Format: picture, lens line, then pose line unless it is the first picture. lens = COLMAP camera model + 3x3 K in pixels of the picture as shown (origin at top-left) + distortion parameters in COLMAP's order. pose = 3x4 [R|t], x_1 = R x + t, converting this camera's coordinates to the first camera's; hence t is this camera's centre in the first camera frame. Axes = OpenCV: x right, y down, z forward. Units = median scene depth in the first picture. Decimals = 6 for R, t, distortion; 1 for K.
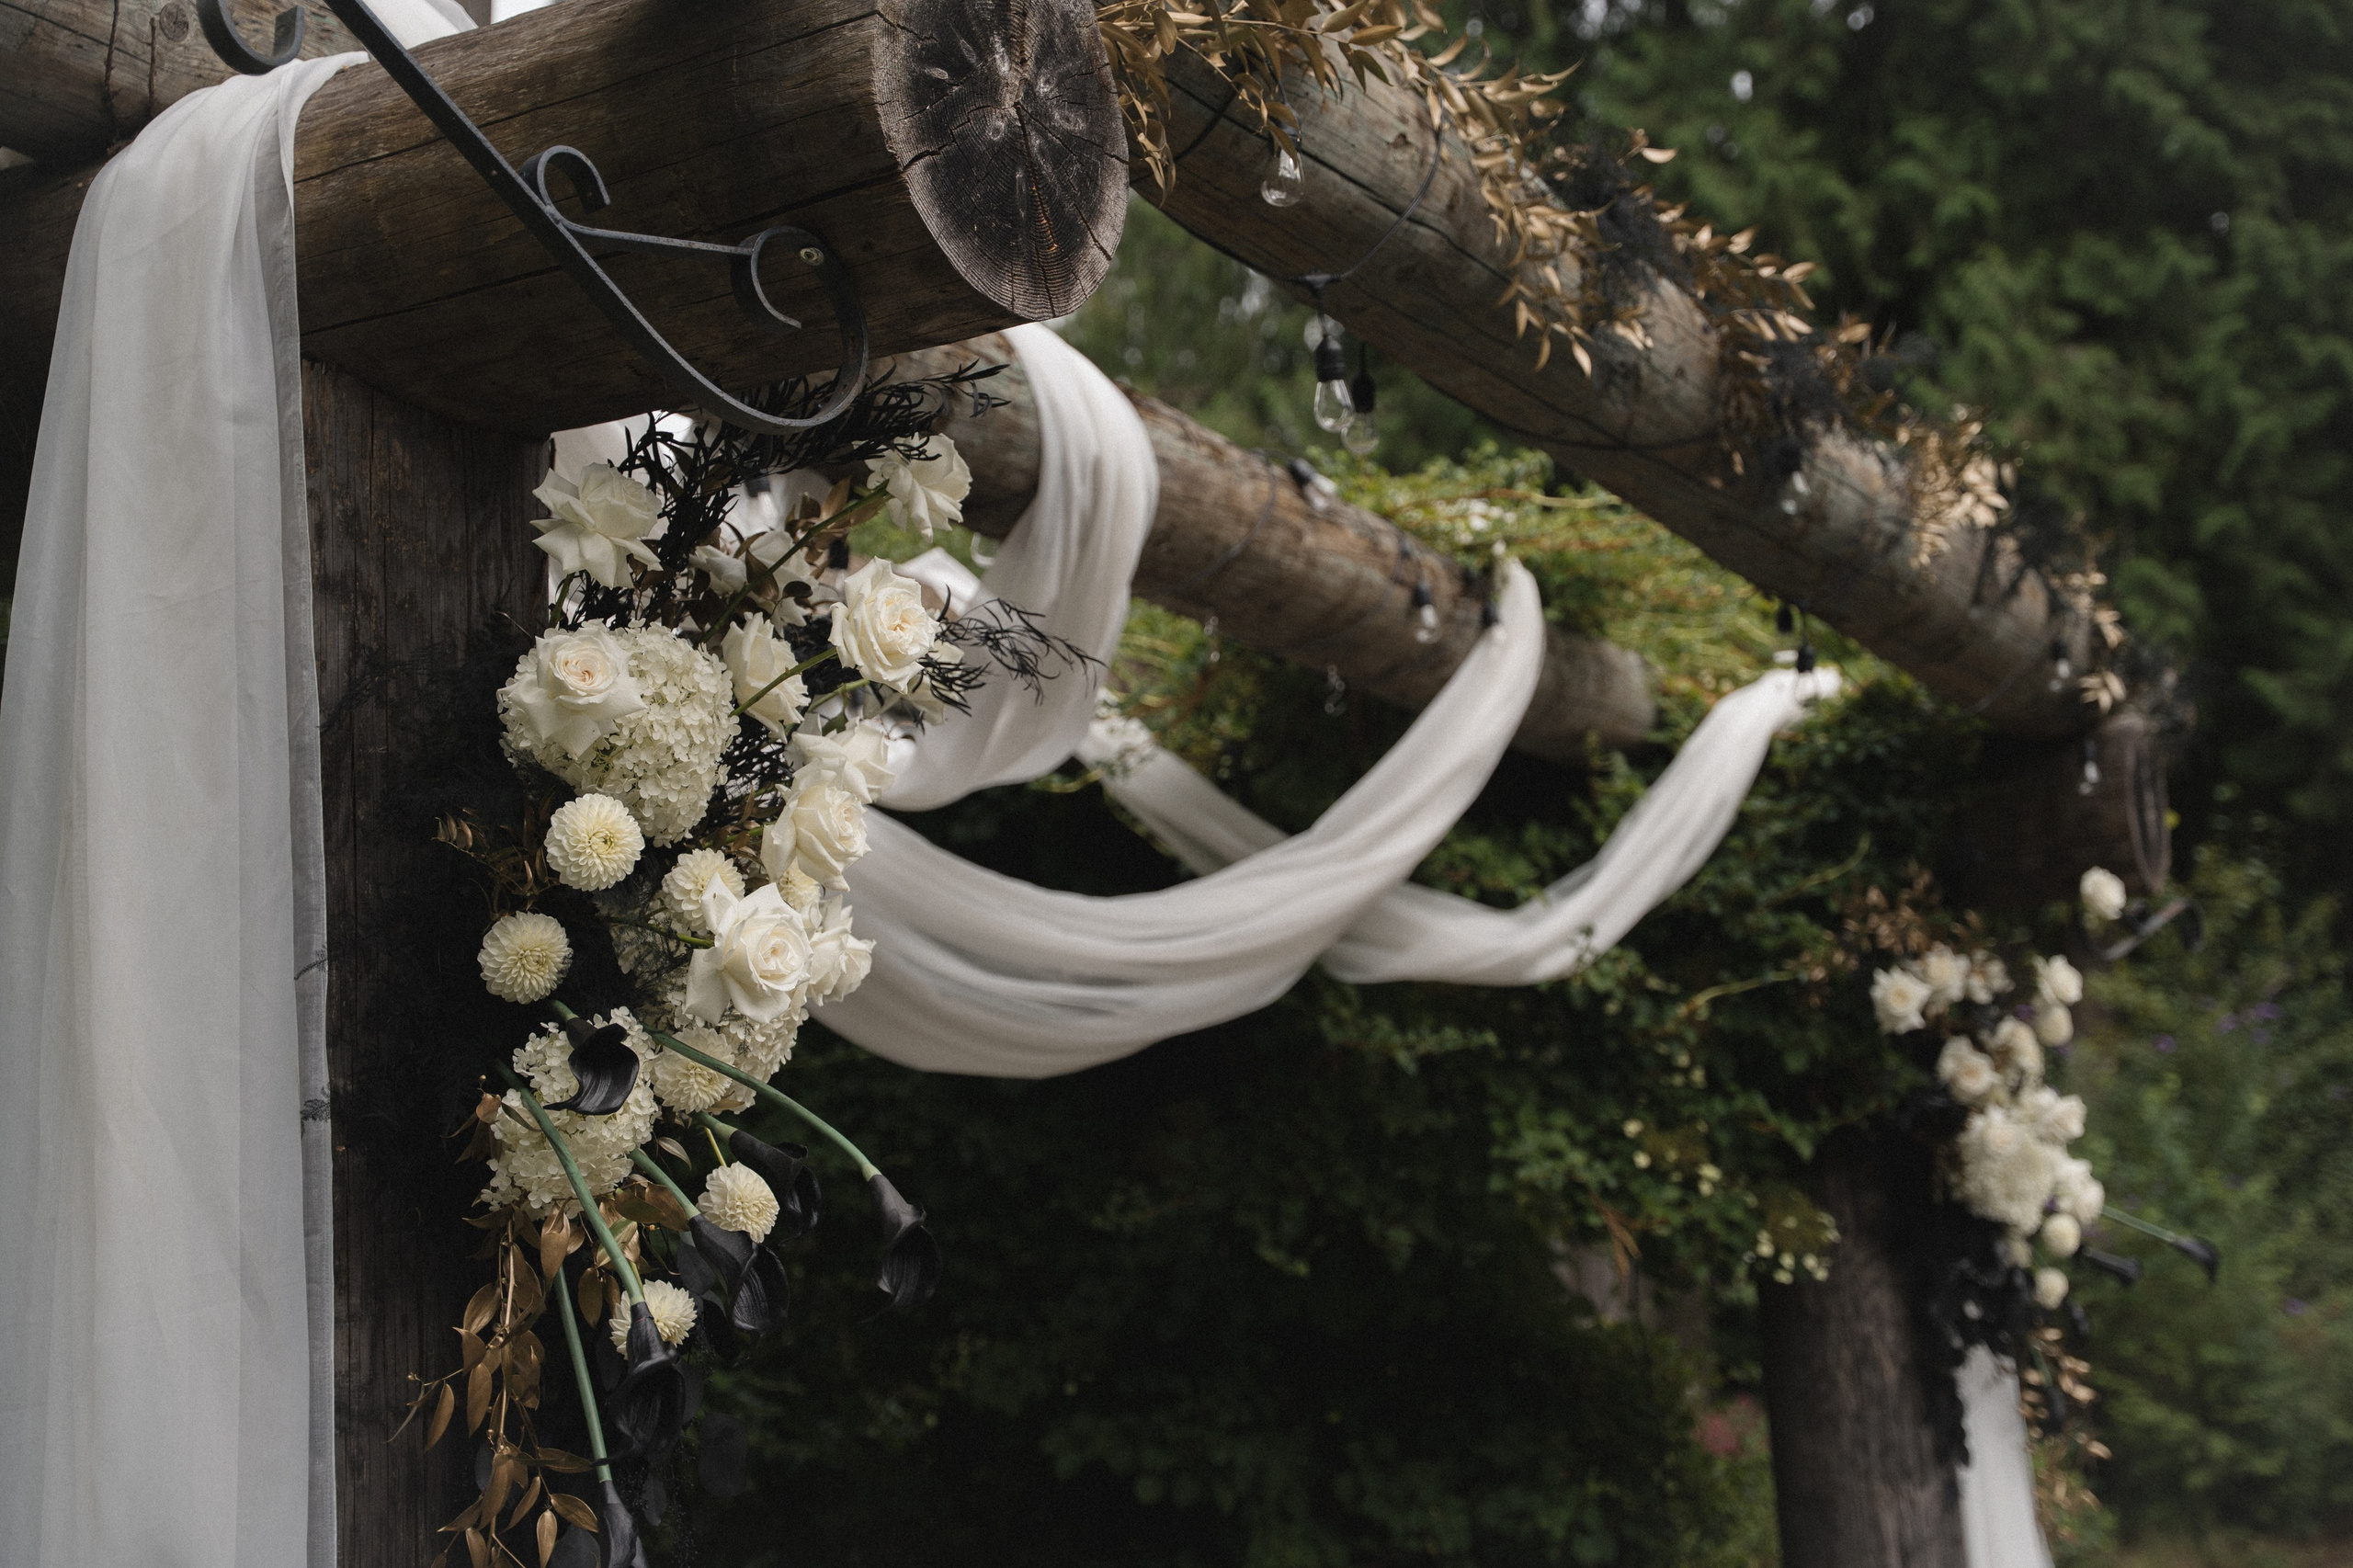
lens RADIAL K [[3494.8, 0, 1219.1], [0, 3494.8, 809.0], [0, 0, 1]] dist [0.133312, 0.000000]
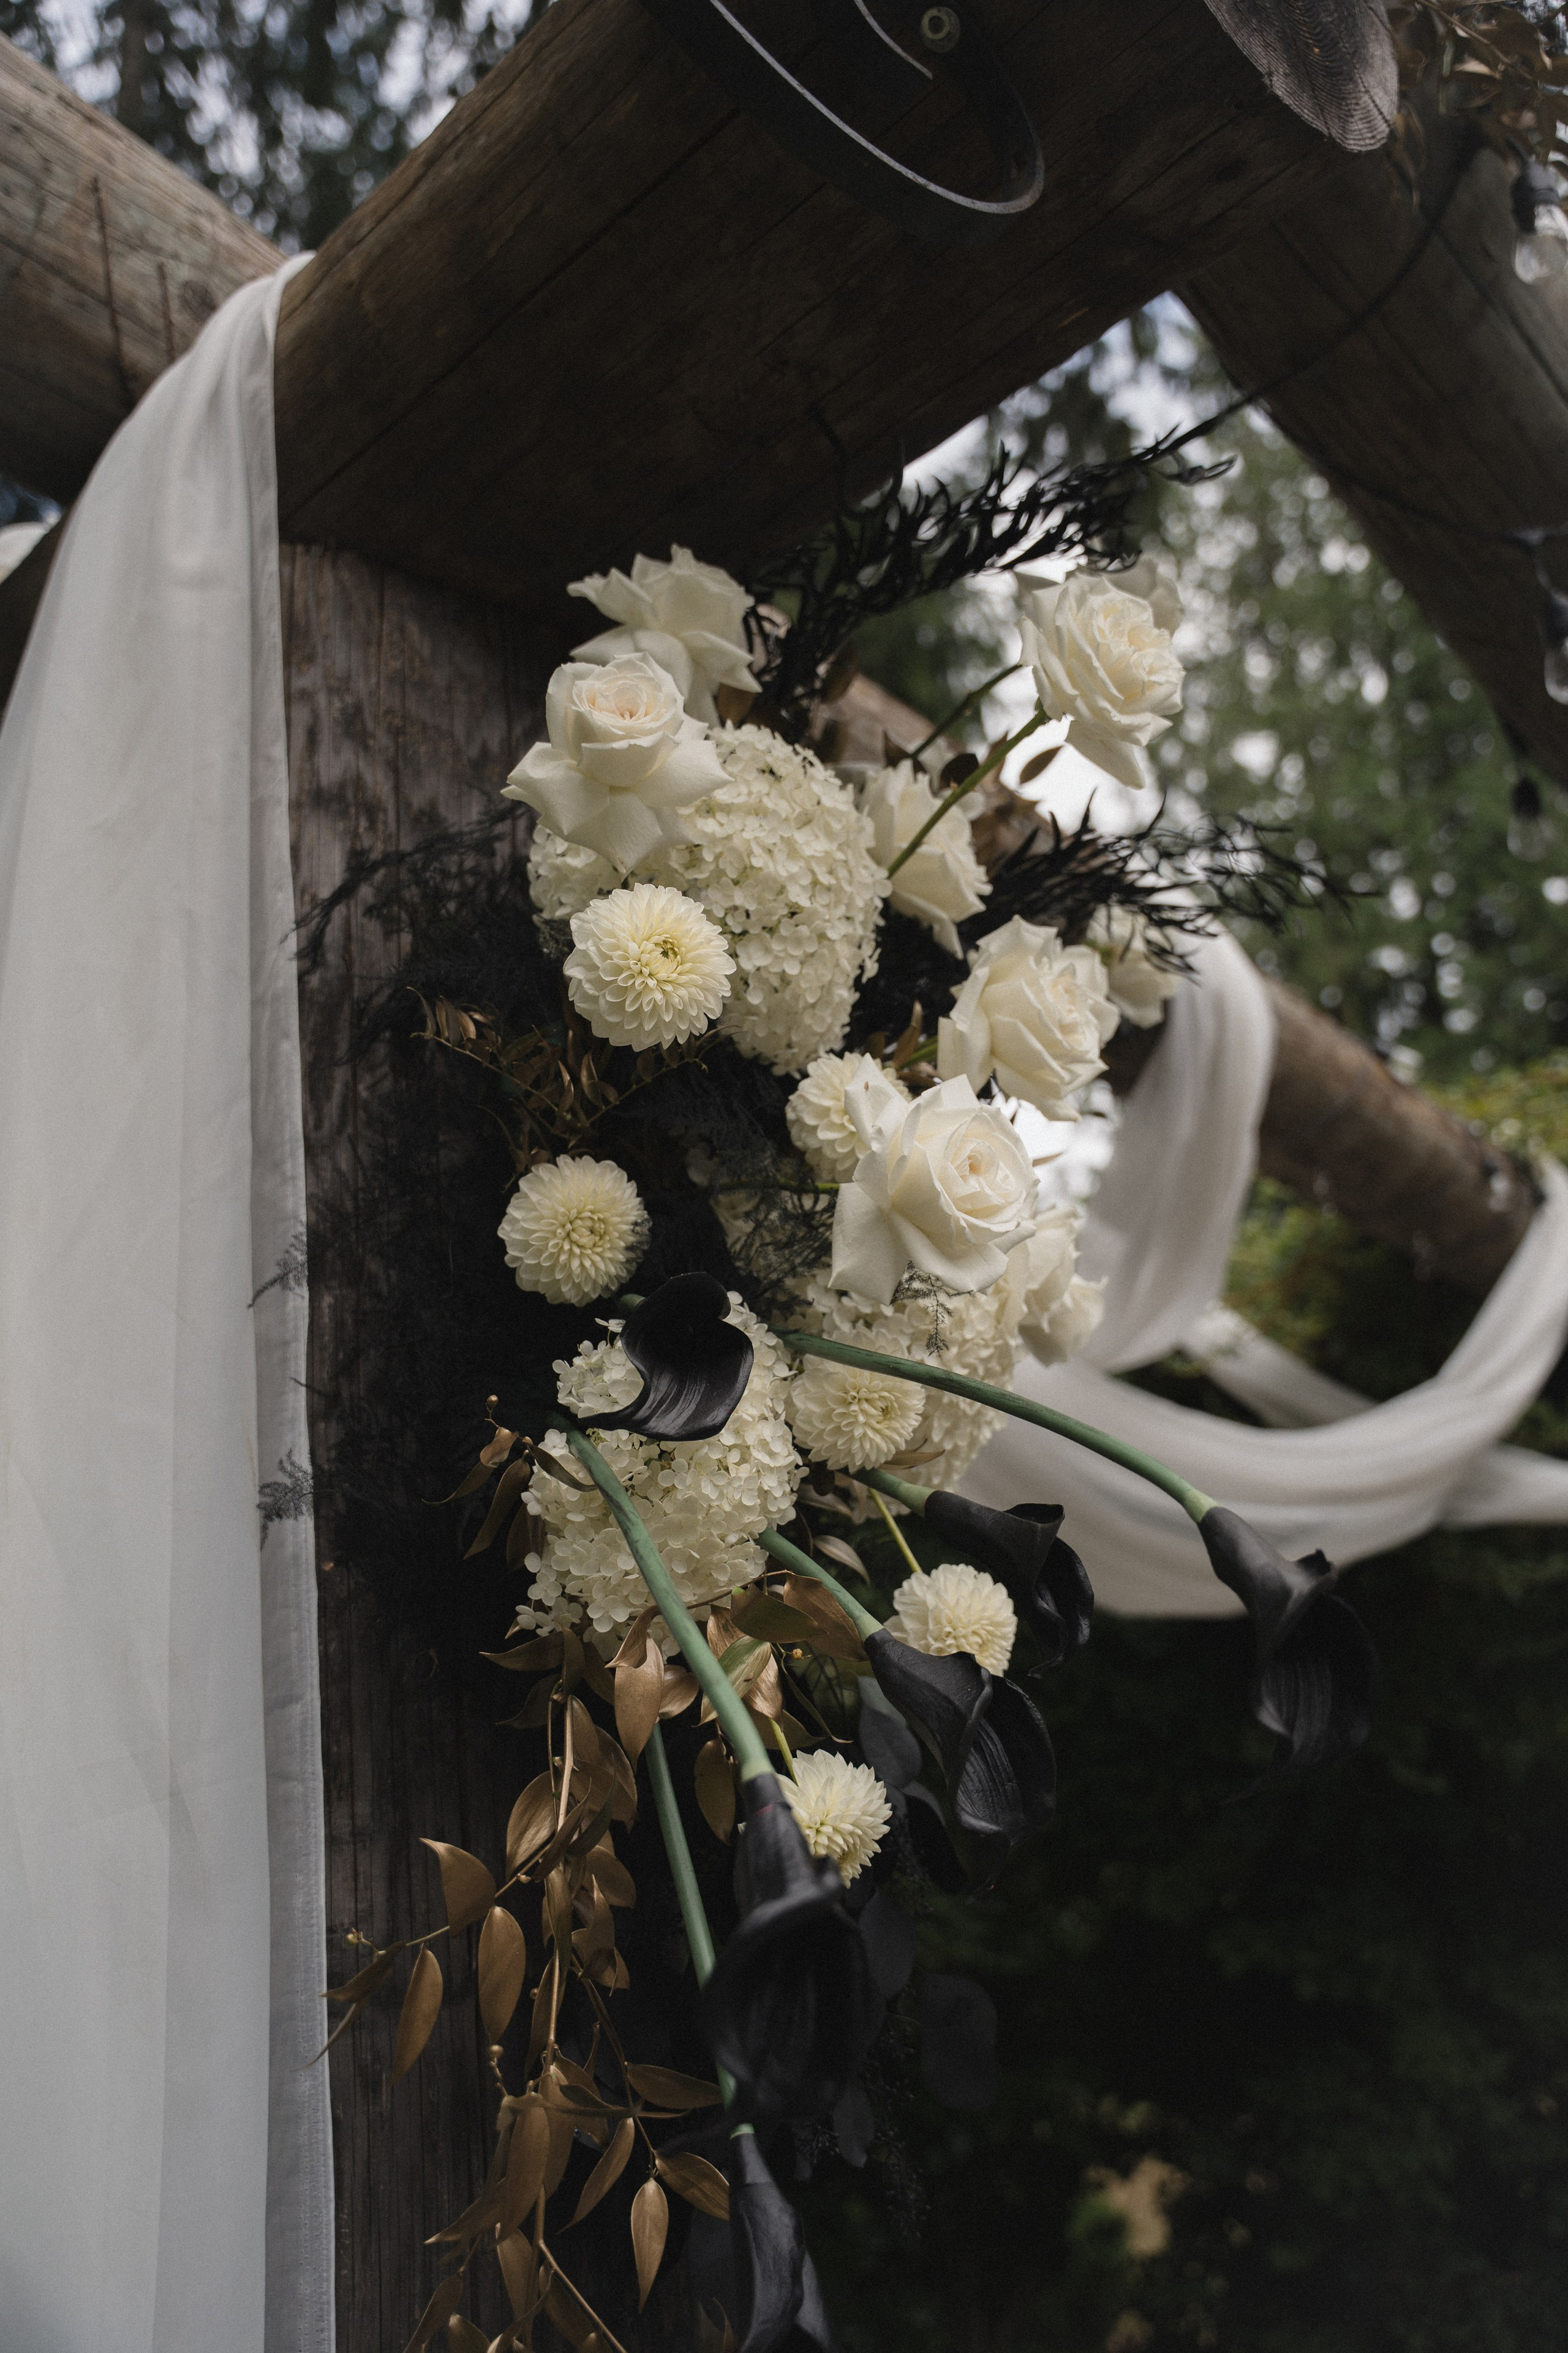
lens RADIAL K [[2085.5, 0, 771.2], [0, 2085.5, 1183.0], [0, 0, 1]] dist [-0.075072, 0.030064]
pose [[0.976858, -0.099277, -0.189452, -0.091794], [0.065568, 0.982103, -0.176560, 0.099318], [0.203590, 0.160052, 0.965885, 0.639868]]
